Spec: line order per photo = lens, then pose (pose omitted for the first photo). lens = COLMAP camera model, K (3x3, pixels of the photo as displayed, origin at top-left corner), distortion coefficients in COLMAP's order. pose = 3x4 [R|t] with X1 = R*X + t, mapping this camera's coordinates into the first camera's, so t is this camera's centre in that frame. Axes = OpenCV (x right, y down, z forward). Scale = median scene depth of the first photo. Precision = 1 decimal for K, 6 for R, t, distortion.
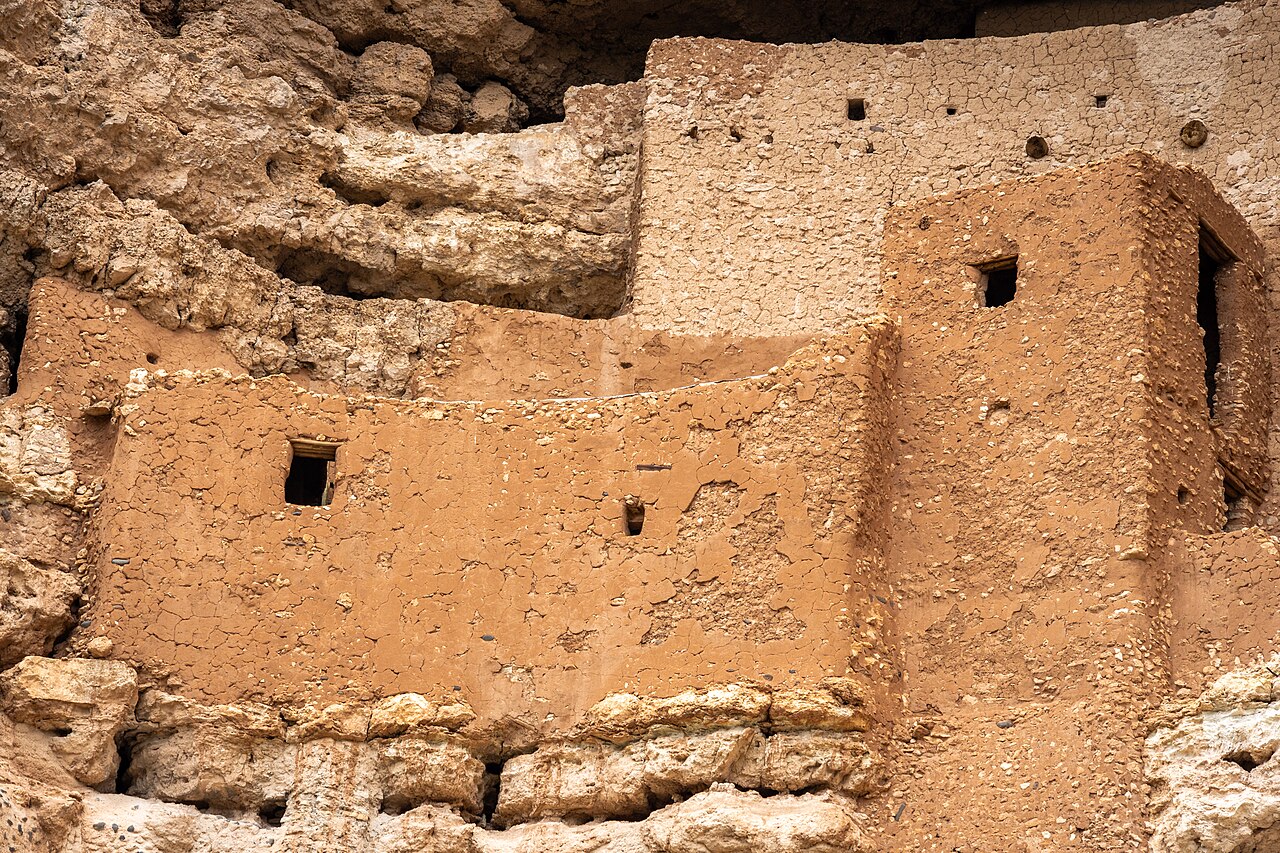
lens RADIAL K [[5549.7, 0, 639.7], [0, 5549.7, 426.4], [0, 0, 1]] dist [0.019914, 0.000000]
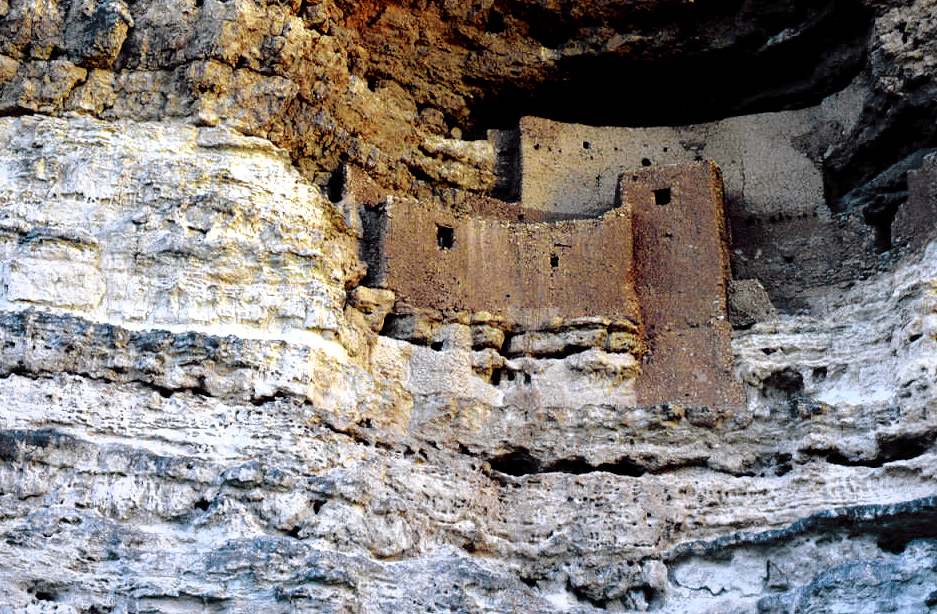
lens RADIAL K [[1580.9, 0, 469.4], [0, 1580.9, 309.2], [0, 0, 1]] dist [-0.090434, 0.000000]
pose [[0.963748, 0.093981, 0.249715, -0.254255], [-0.089101, 0.995546, -0.030802, 0.072205], [-0.251498, 0.007435, 0.967829, 0.176346]]
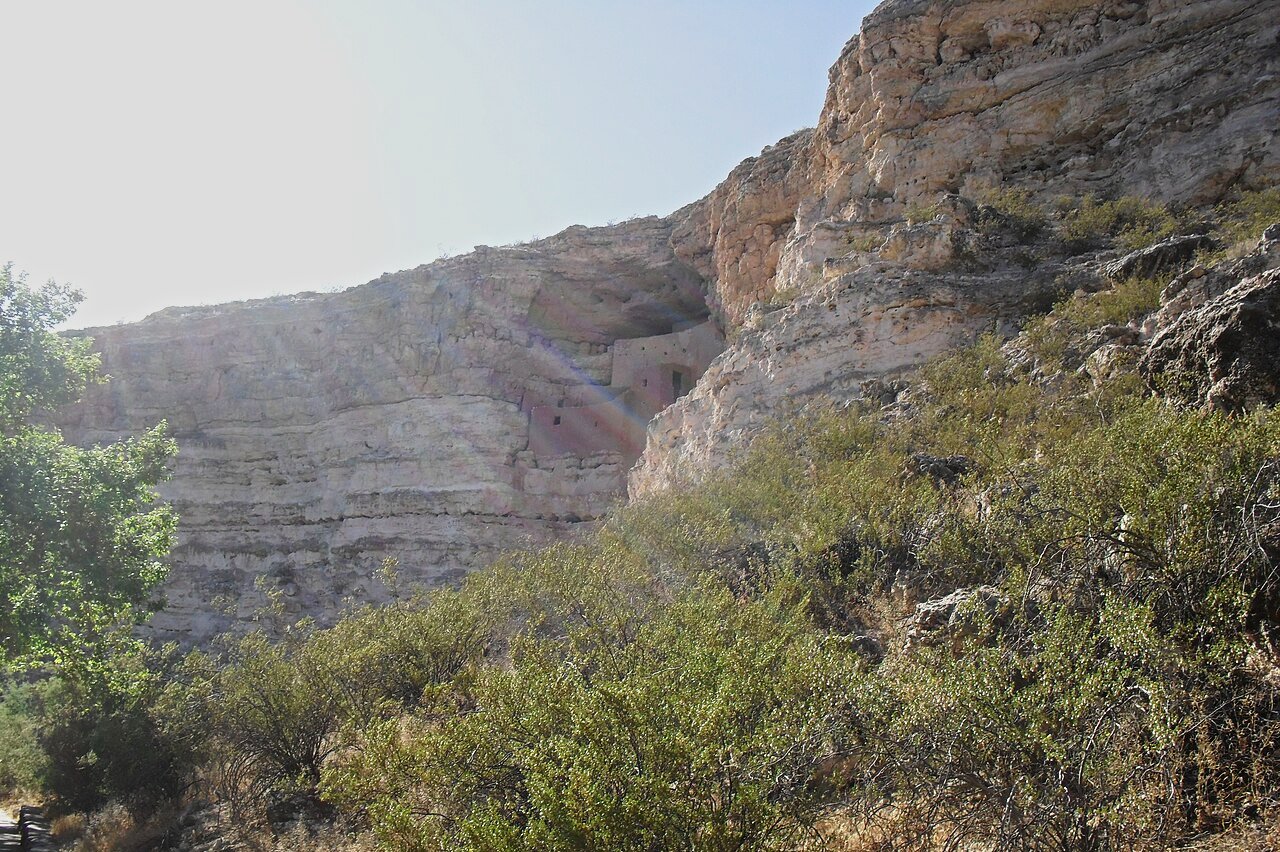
lens RADIAL K [[1318.6, 0, 652.2], [0, 1318.6, 423.5], [0, 0, 1]] dist [-0.147657, 0.000000]
pose [[0.939525, -0.089592, -0.330555, 0.611048], [0.147165, 0.977137, 0.153444, -0.227399], [0.309251, -0.192811, 0.931229, -0.531958]]
